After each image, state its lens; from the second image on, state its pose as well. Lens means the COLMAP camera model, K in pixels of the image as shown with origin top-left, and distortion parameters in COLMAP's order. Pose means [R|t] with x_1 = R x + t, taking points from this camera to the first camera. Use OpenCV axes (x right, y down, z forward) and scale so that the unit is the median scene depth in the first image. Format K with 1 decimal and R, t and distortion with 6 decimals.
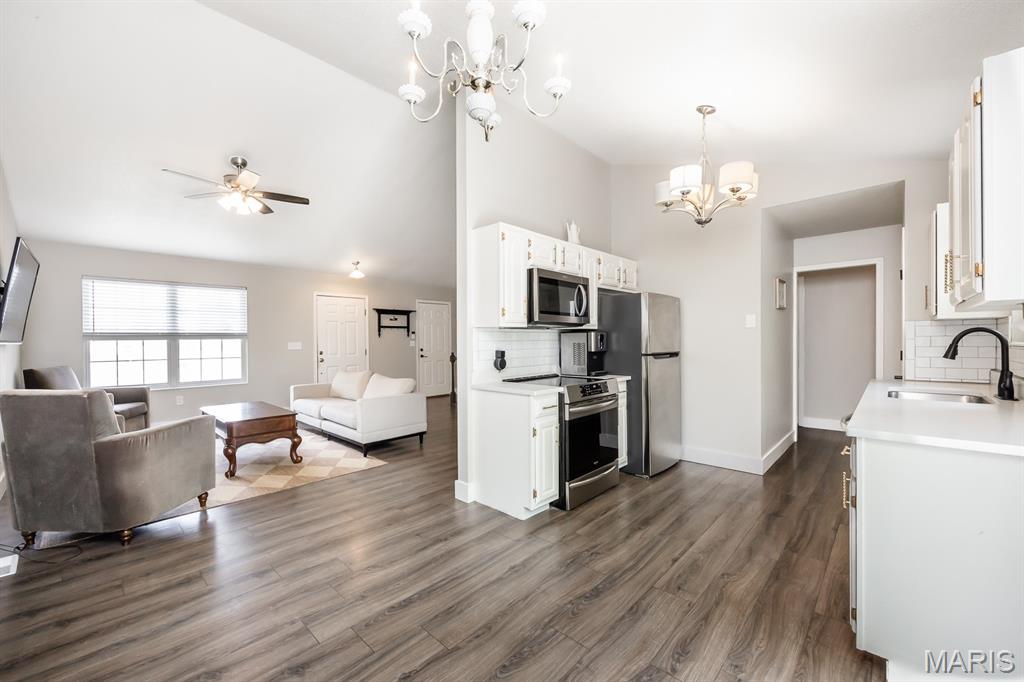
lens RADIAL K [[398.2, 0, 508.2], [0, 398.2, 342.6], [0, 0, 1]] dist [0.002530, -0.000001]
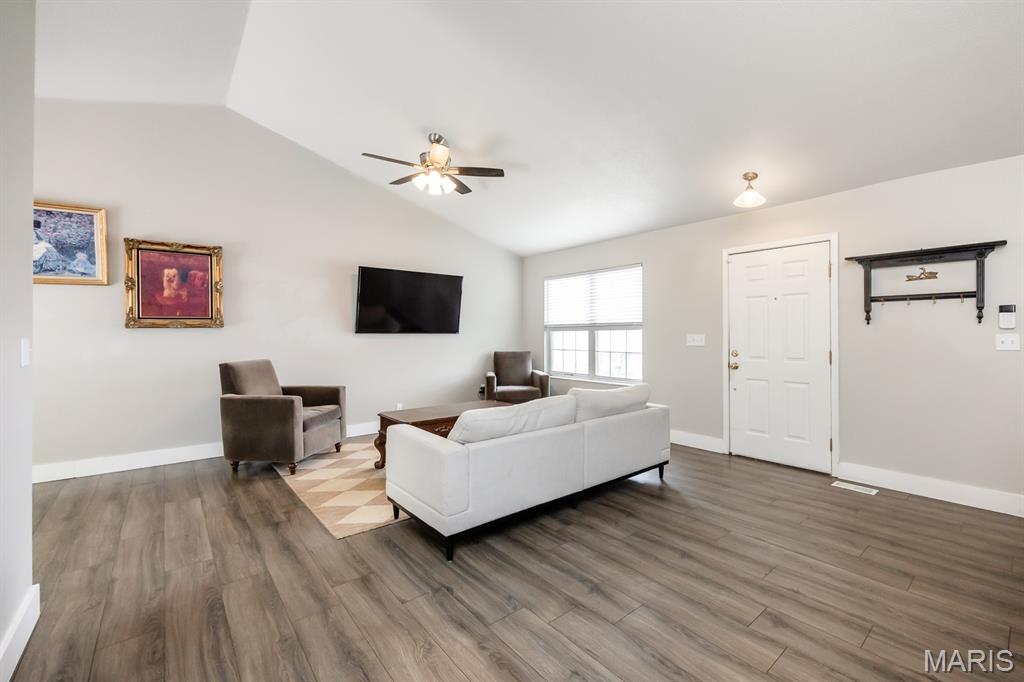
lens RADIAL K [[446.2, 0, 567.2], [0, 446.2, 335.7], [0, 0, 1]] dist [0.000030, 0.000452]
pose [[-0.089591, 0.012851, -0.995896, 0.228951], [-0.006807, 0.999885, 0.013515, -0.008142], [0.995955, 0.007990, -0.089494, 0.978359]]
